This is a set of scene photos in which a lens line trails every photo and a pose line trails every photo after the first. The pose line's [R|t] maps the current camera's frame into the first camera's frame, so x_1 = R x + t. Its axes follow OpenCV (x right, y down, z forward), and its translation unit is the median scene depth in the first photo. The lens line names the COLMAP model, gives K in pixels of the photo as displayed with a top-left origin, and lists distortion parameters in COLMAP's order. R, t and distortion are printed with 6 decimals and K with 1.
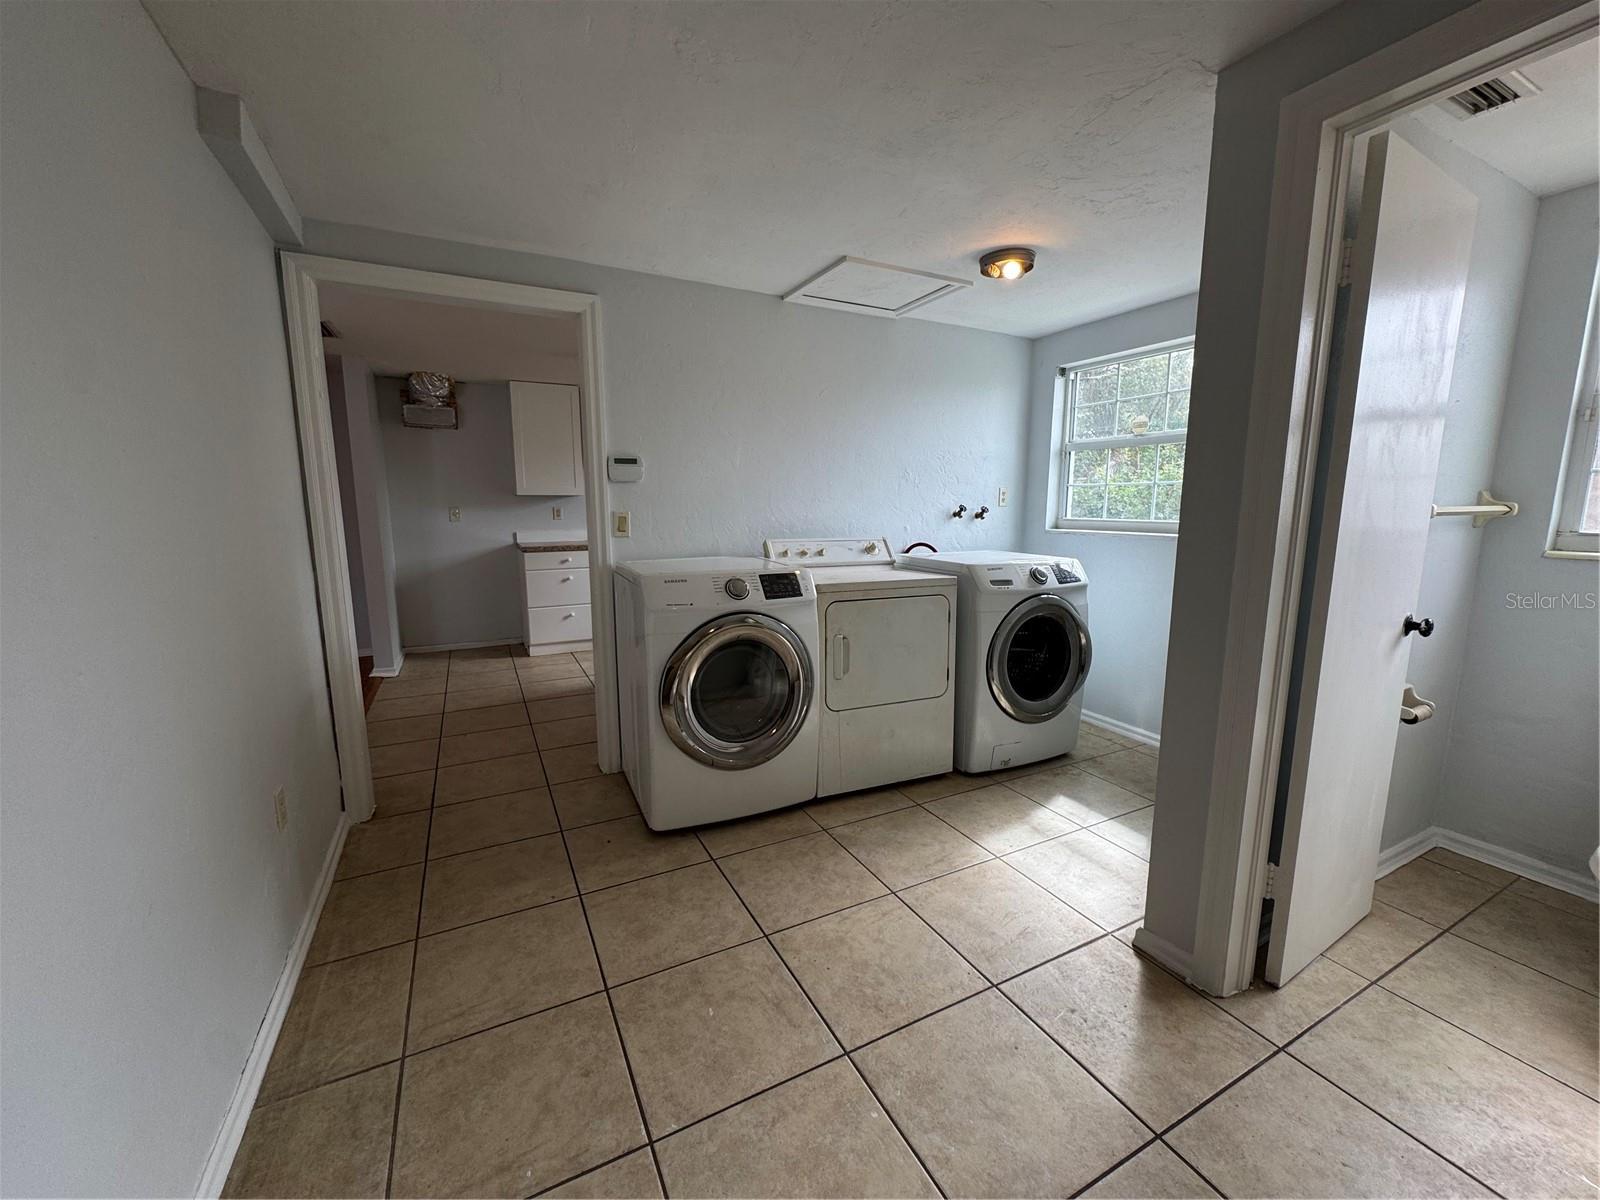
lens RADIAL K [[638.4, 0, 798.9], [0, 638.4, 602.8], [0, 0, 1]] dist [0.002839, 0.000269]
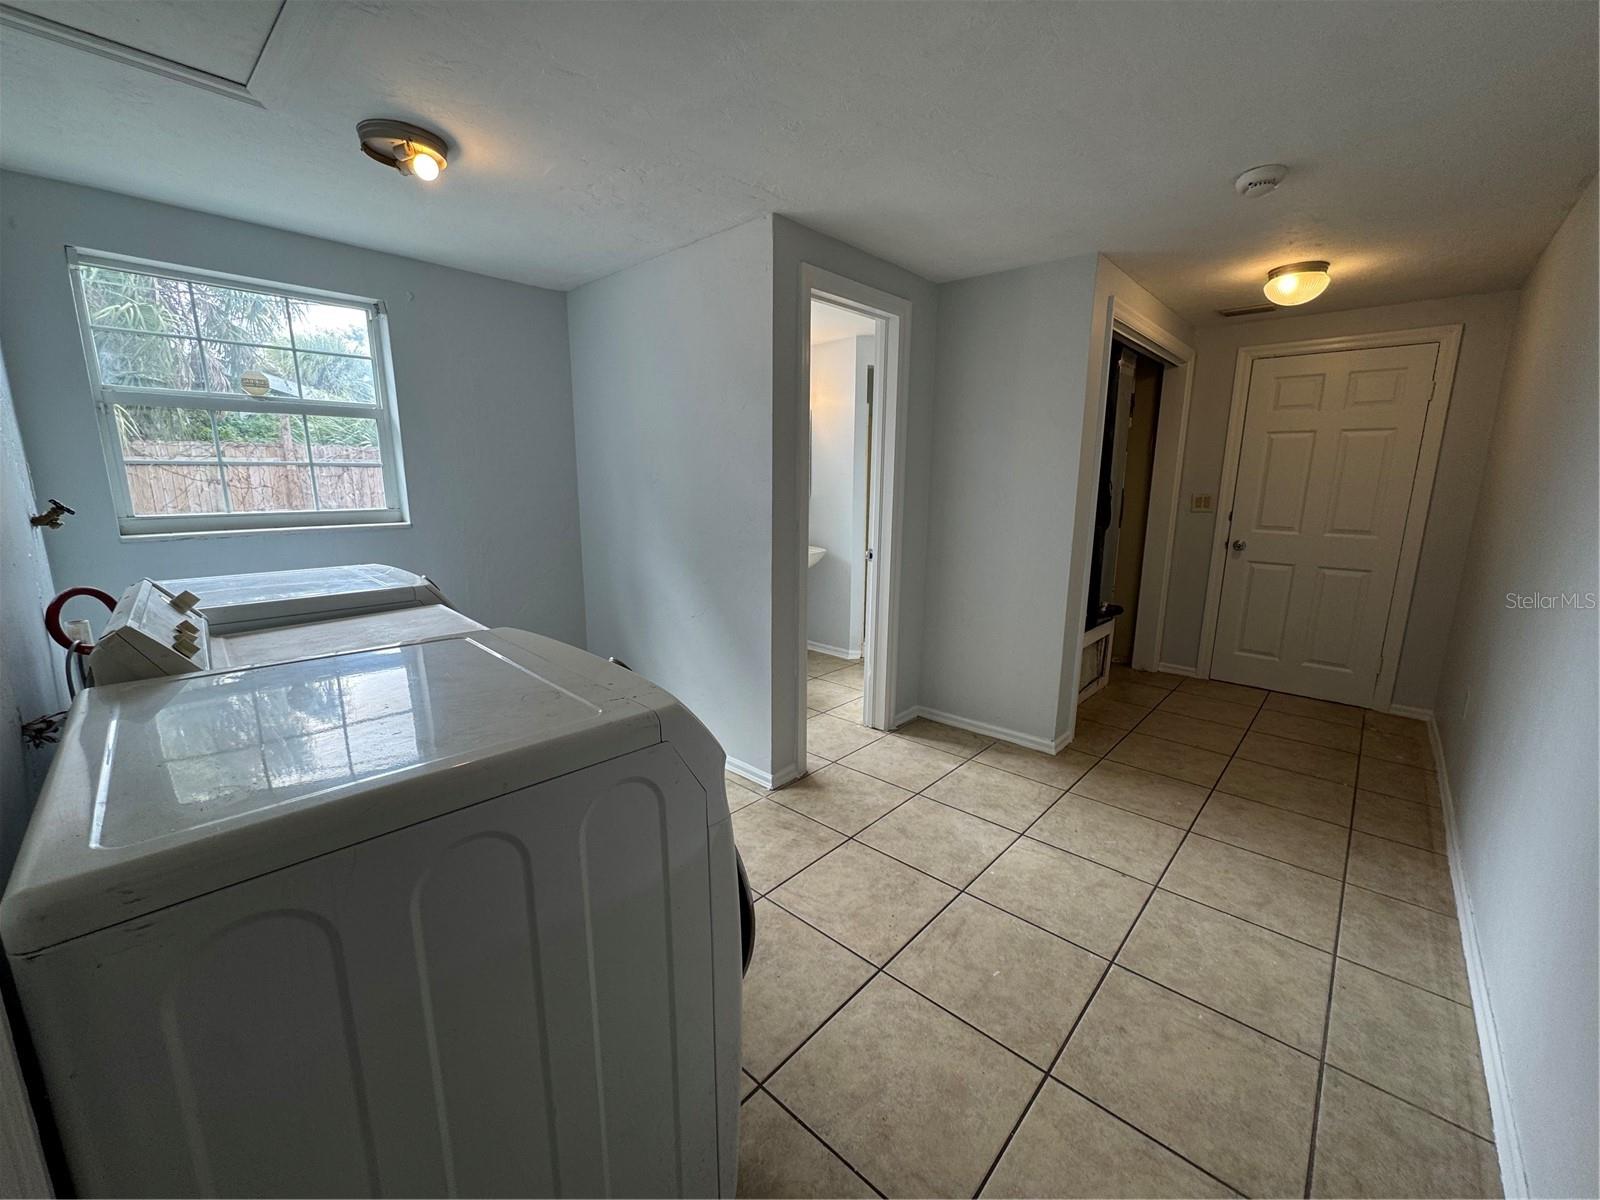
lens RADIAL K [[638.4, 0, 798.7], [0, 638.4, 598.0], [0, 0, 1]] dist [0.002839, 0.000269]
pose [[-0.346139, -0.180910, 0.920575, -0.874590], [0.141740, 0.959885, 0.241930, -0.272082], [-0.927414, 0.214224, -0.306612, 1.456481]]
